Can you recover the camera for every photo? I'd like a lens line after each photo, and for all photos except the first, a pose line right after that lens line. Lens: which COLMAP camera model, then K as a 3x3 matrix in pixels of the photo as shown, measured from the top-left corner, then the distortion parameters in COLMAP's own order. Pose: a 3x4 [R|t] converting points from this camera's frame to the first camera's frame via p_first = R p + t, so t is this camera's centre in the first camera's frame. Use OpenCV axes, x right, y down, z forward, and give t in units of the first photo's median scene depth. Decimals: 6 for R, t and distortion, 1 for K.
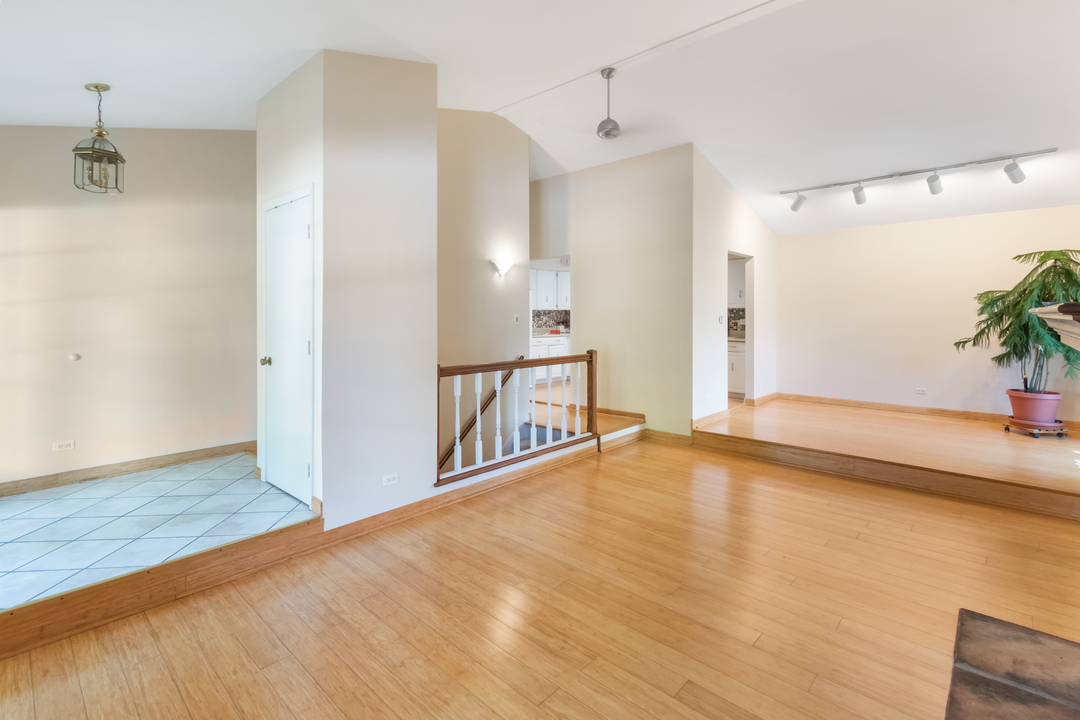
lens RADIAL K [[499.2, 0, 563.8], [0, 499.2, 314.3], [0, 0, 1]] dist [0.002243, 0.000440]
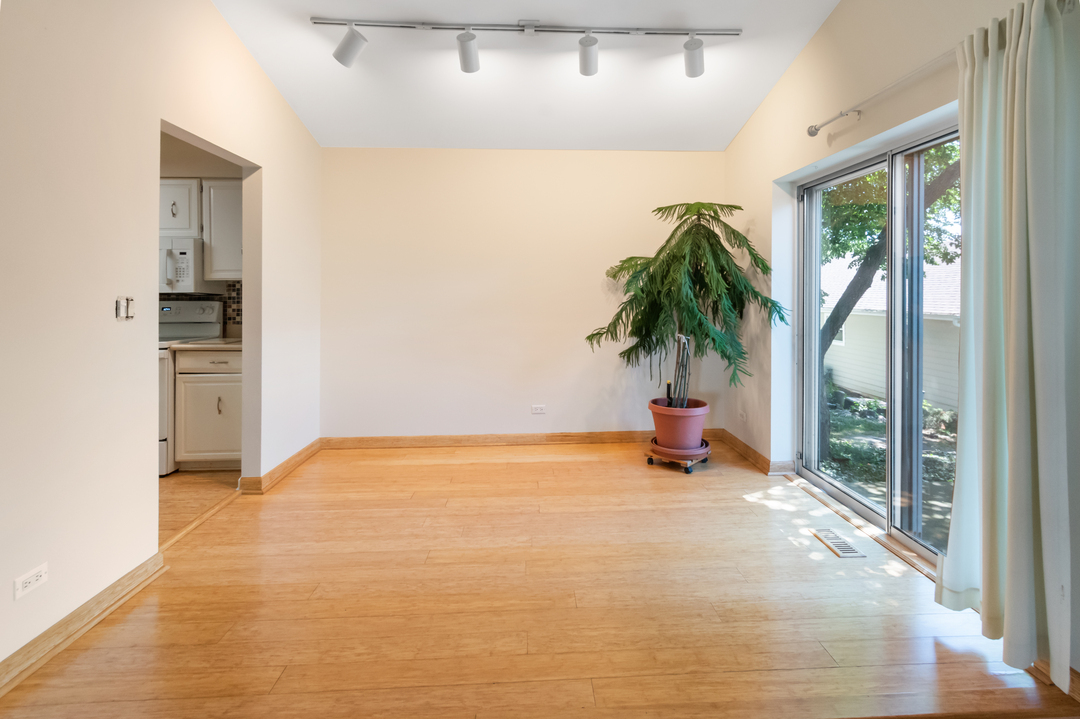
lens RADIAL K [[504.7, 0, 550.0], [0, 504.7, 297.0], [0, 0, 1]] dist [-0.002215, -0.000570]
pose [[0.720409, -0.005021, 0.693531, 0.318557], [-0.001614, 0.999959, 0.008916, 0.000499], [-0.693548, -0.007543, 0.720371, 0.611405]]
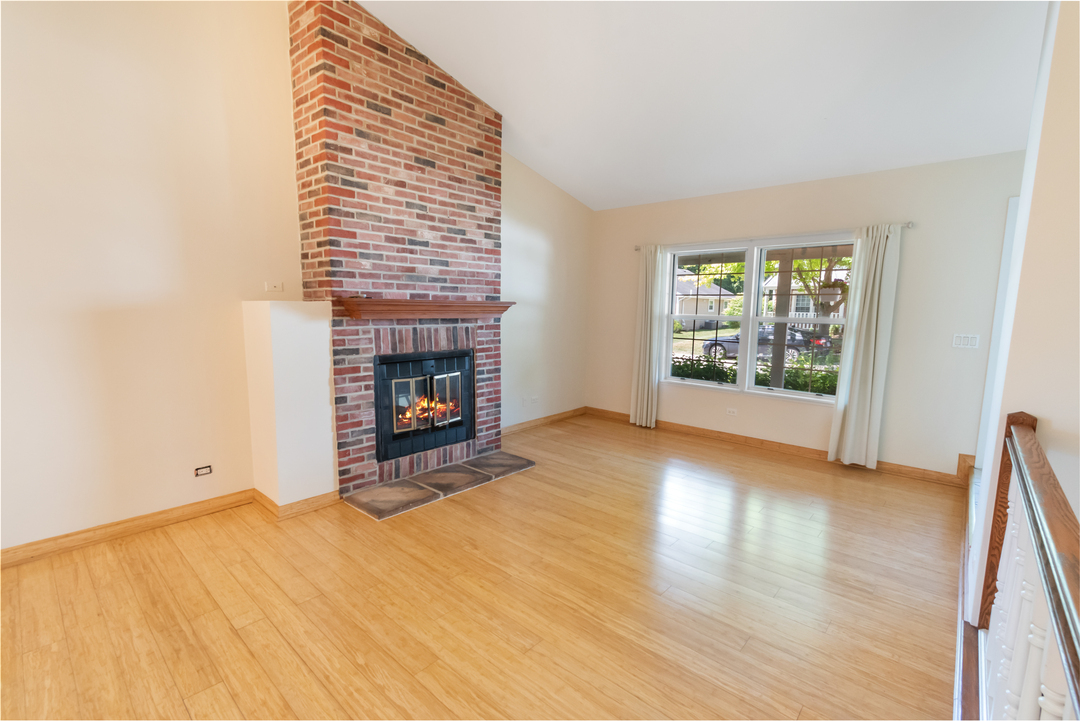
lens RADIAL K [[475.5, 0, 551.1], [0, 475.5, 361.3], [0, 0, 1]] dist [0.001354, 0.000159]
pose [[-0.999903, -0.012607, 0.005865, 0.138442], [-0.011861, 0.993481, 0.113378, 0.003399], [-0.007256, 0.113297, -0.993535, 1.006928]]
